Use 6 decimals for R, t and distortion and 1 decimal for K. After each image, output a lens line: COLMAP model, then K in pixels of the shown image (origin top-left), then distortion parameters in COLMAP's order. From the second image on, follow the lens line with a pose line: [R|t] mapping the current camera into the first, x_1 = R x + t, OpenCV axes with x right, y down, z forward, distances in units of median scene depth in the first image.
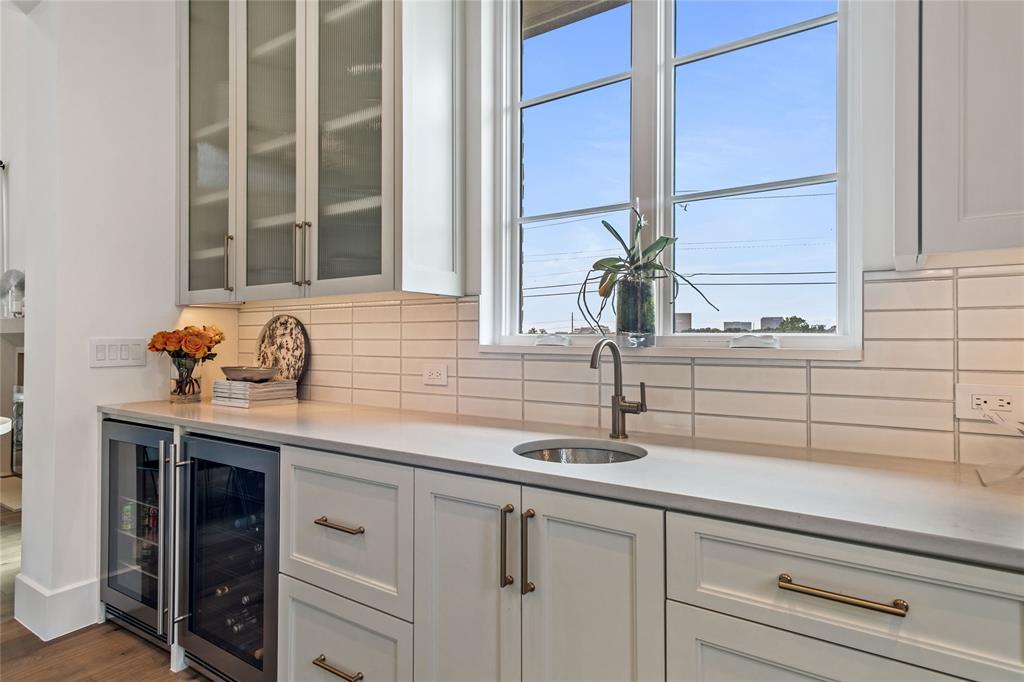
lens RADIAL K [[566.4, 0, 510.6], [0, 566.4, 334.6], [0, 0, 1]] dist [0.022284, -0.001054]
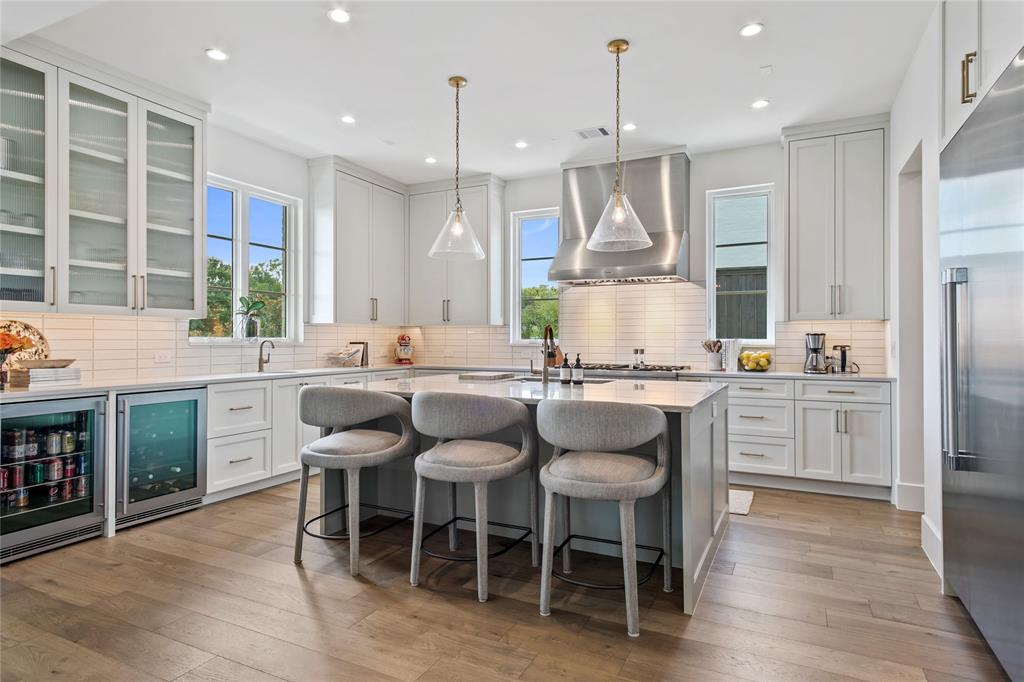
lens RADIAL K [[566.4, 0, 511.0], [0, 566.4, 338.9], [0, 0, 1]] dist [0.022284, -0.001054]
pose [[-0.138533, 0.005499, 0.990343, -2.855890], [-0.002776, 0.999978, -0.005941, 0.018509], [-0.990354, -0.003572, -0.138515, 0.106208]]
